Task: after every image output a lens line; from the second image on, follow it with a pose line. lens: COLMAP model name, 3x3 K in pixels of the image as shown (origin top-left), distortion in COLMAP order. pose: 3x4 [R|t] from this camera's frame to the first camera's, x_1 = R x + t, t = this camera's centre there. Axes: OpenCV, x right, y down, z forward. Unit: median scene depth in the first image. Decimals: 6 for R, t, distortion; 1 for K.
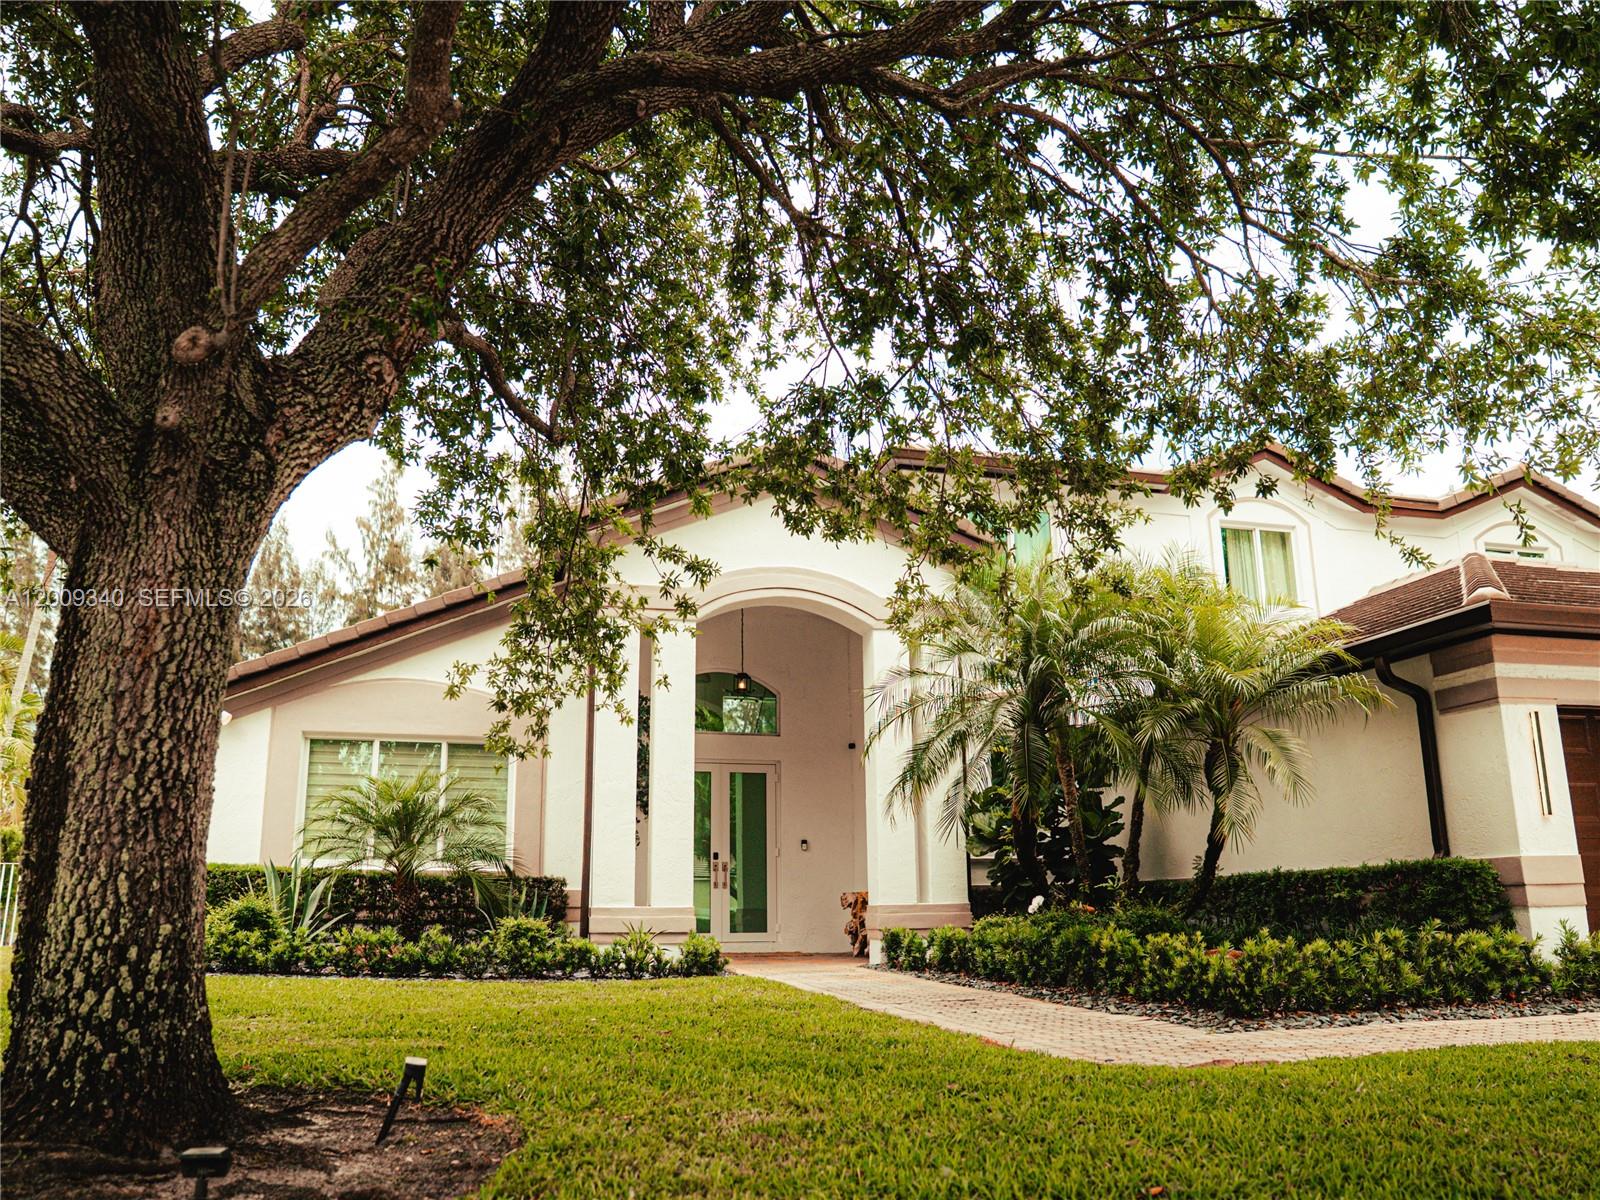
lens RADIAL K [[1244.0, 0, 800.0], [0, 1244.0, 600.0], [0, 0, 1]] dist [-0.121965, 0.105703]
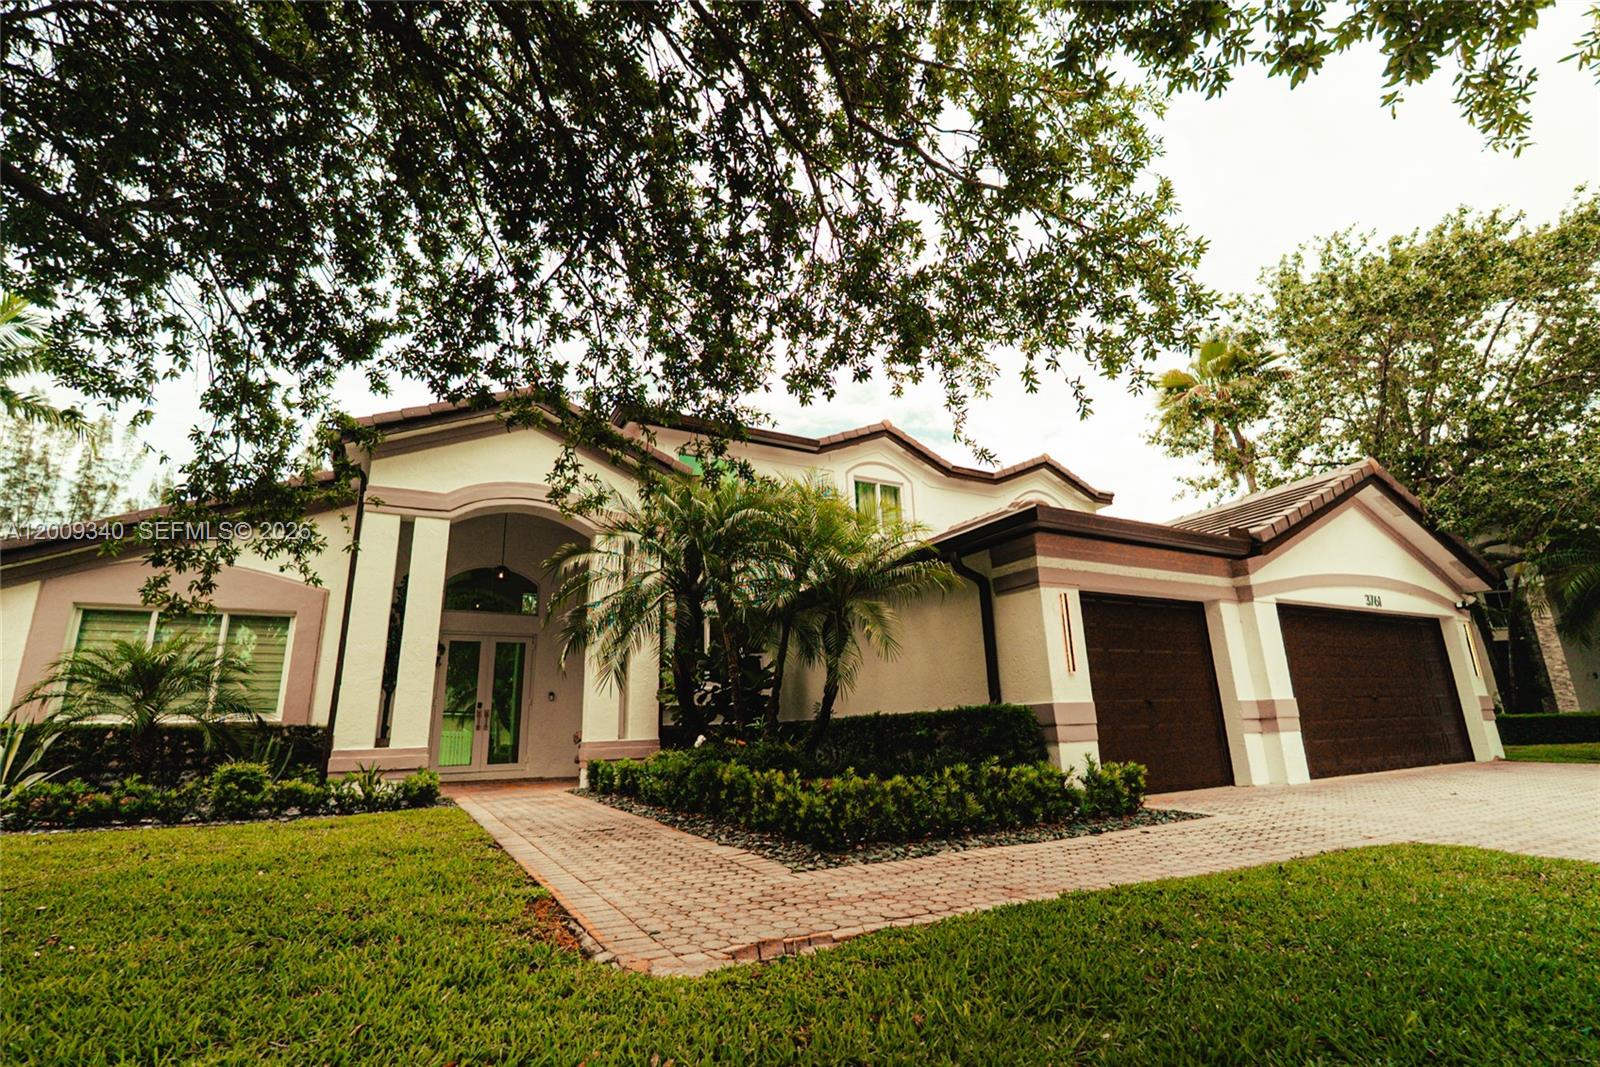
lens RADIAL K [[738.6, 0, 788.6], [0, 738.6, 537.4], [0, 0, 1]] dist [0.002255, 0.000492]
pose [[0.974908, 0.039147, 0.219141, 0.136108], [-0.034919, 0.999122, -0.023134, 0.061873], [-0.219855, 0.014902, 0.975419, 0.278975]]
